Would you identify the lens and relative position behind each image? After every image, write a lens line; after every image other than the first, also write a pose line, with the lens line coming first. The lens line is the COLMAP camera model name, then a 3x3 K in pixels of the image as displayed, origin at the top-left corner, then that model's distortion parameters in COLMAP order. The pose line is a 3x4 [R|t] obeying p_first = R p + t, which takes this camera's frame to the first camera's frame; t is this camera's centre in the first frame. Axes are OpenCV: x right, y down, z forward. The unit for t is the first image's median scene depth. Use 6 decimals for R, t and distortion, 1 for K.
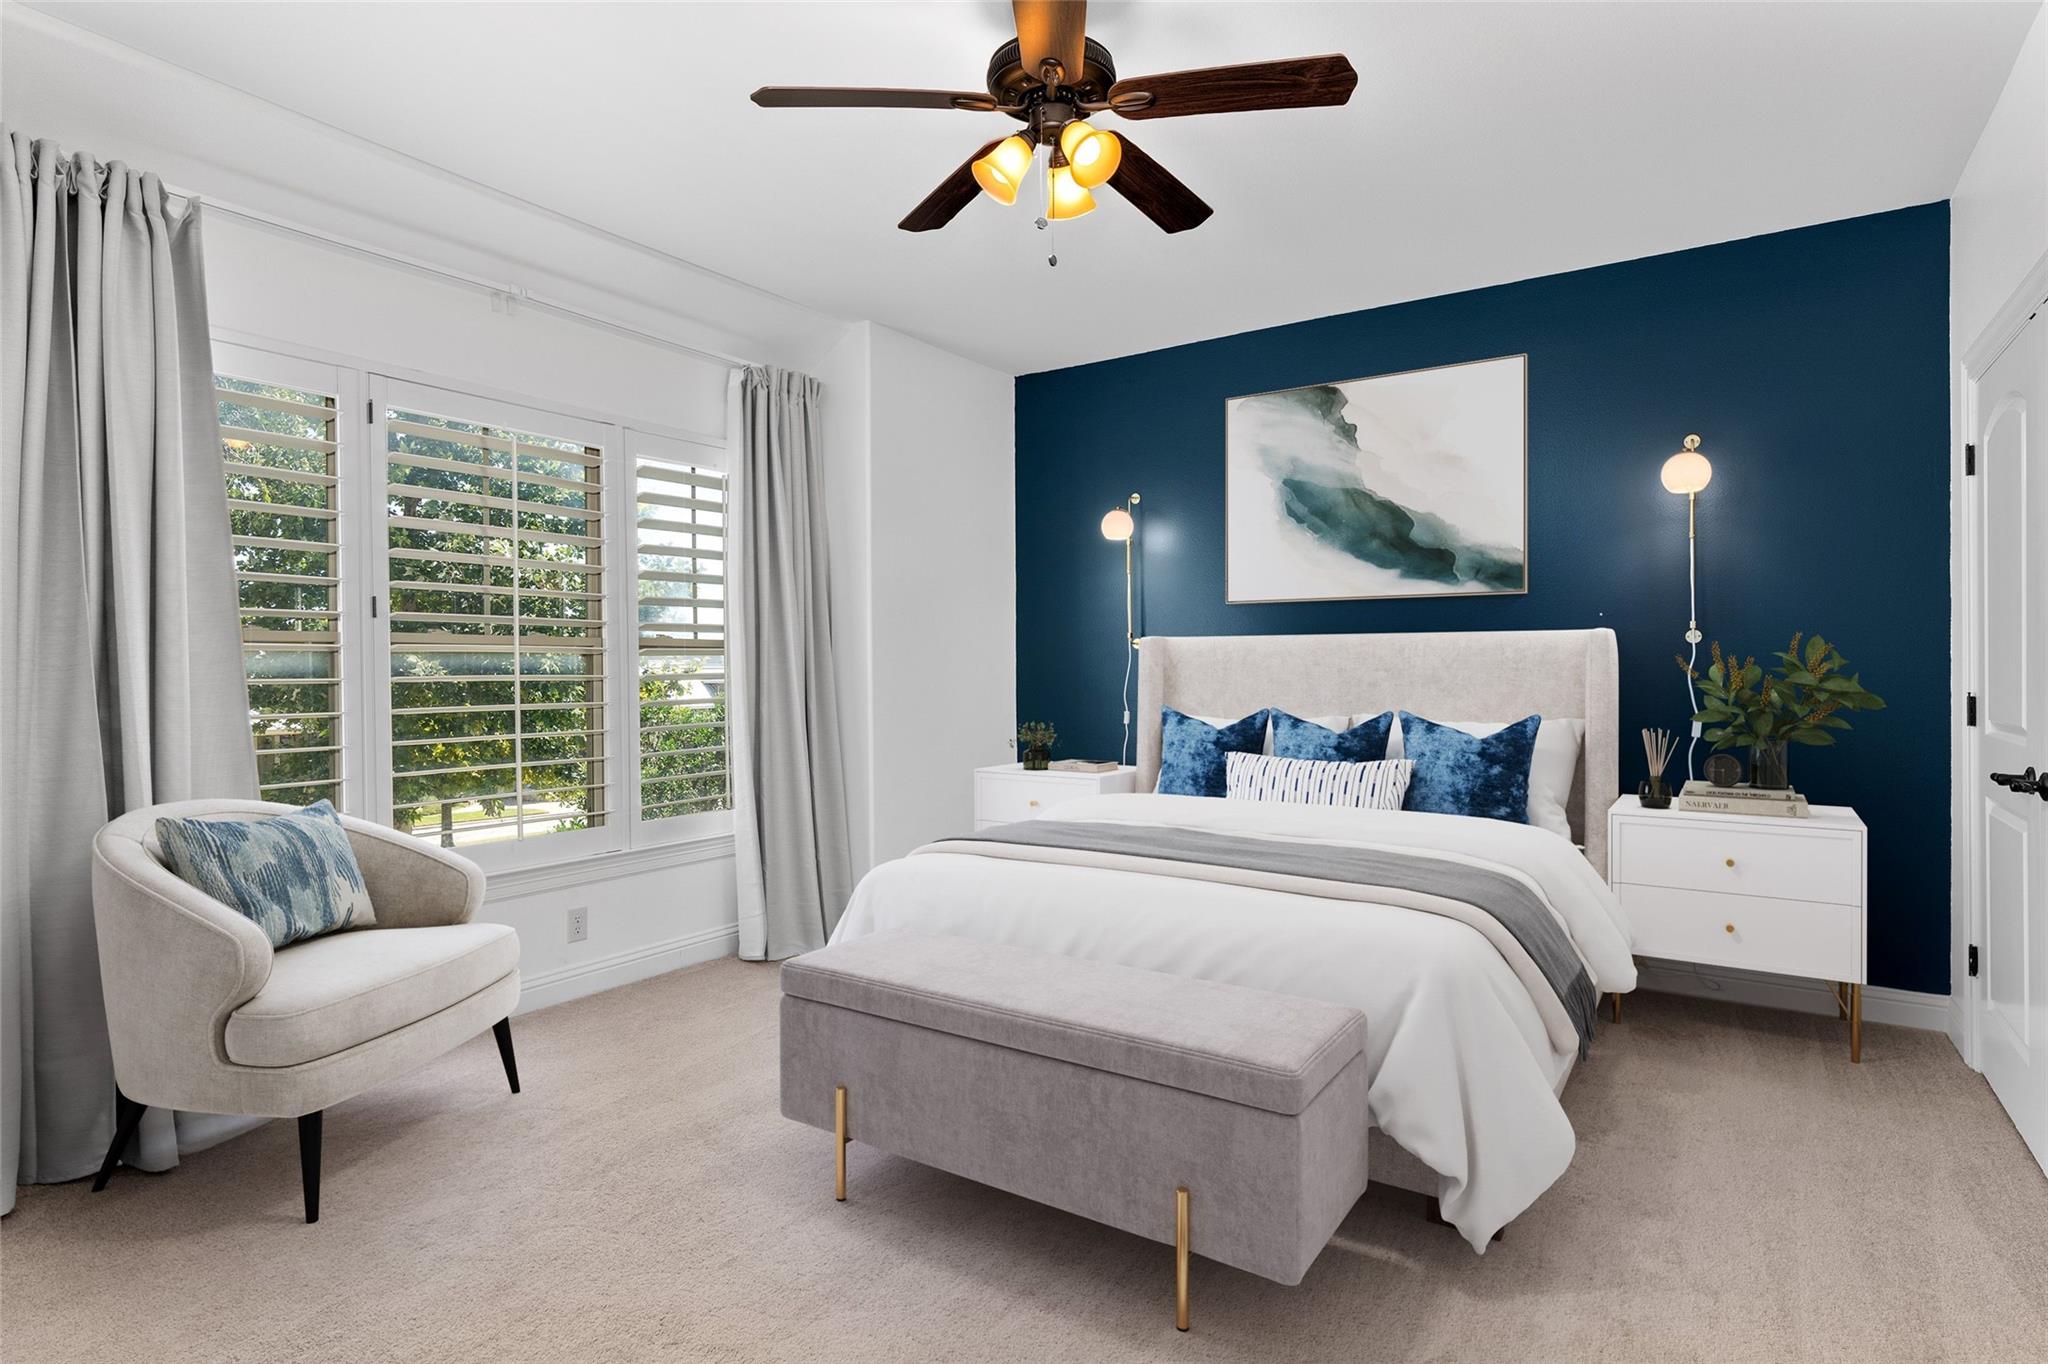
lens RADIAL K [[1051.9, 0, 1018.7], [0, 1051.9, 682.8], [0, 0, 1]] dist [-0.000695, 0.000564]
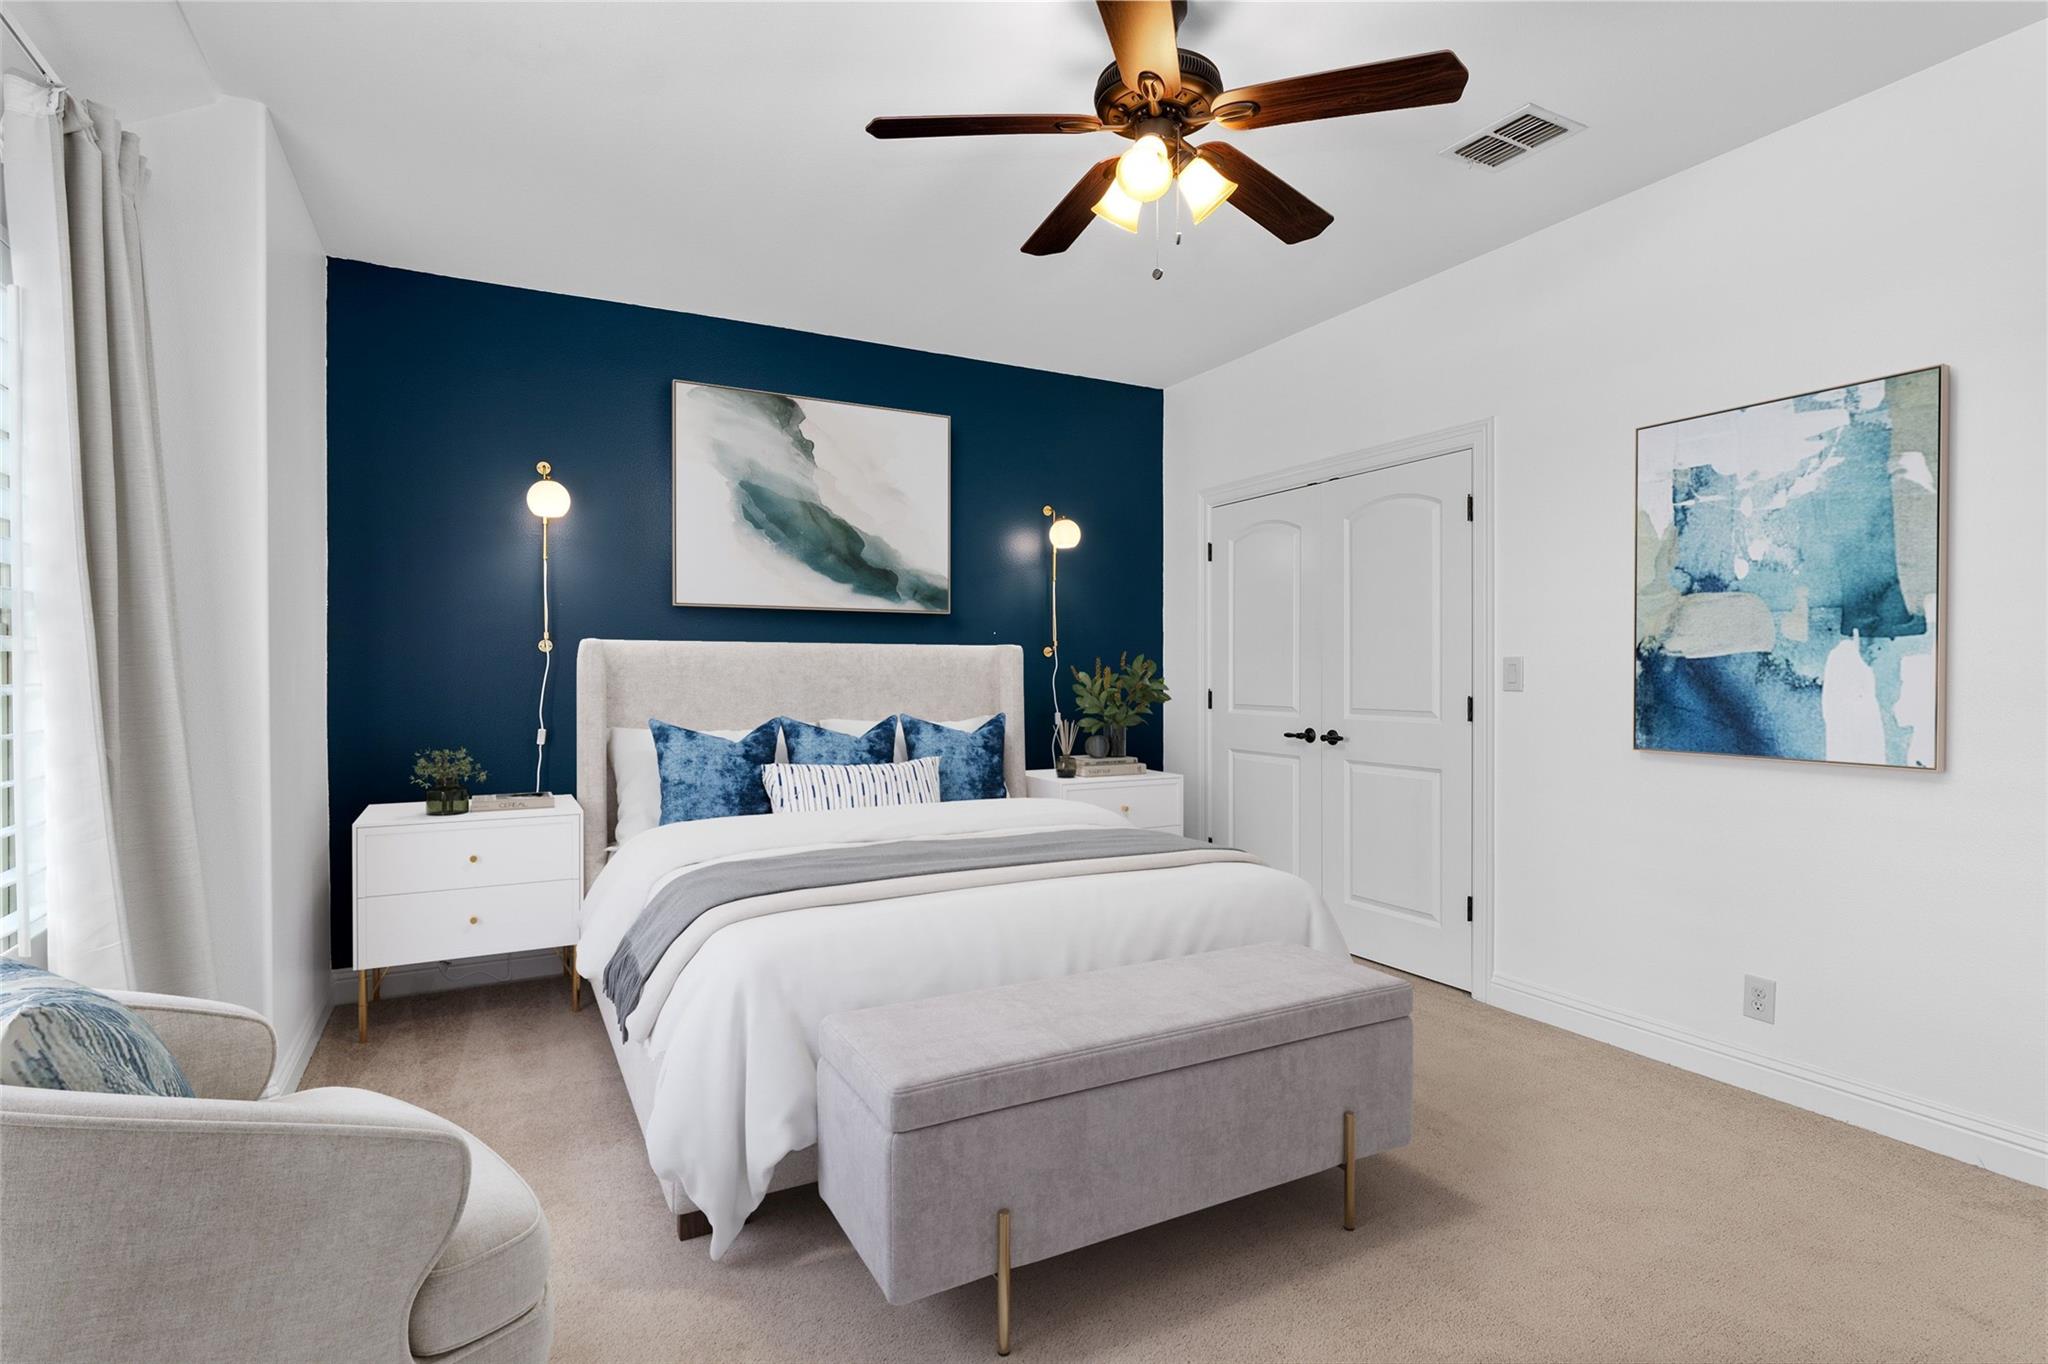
lens RADIAL K [[1004.7, 0, 1004.2], [0, 1004.7, 686.1], [0, 0, 1]] dist [0.001357, -0.000051]
pose [[0.472998, -0.011404, 0.880989, -0.485849], [0.012750, 0.999900, 0.006098, -0.007343], [-0.880971, 0.008348, 0.473097, 0.376746]]
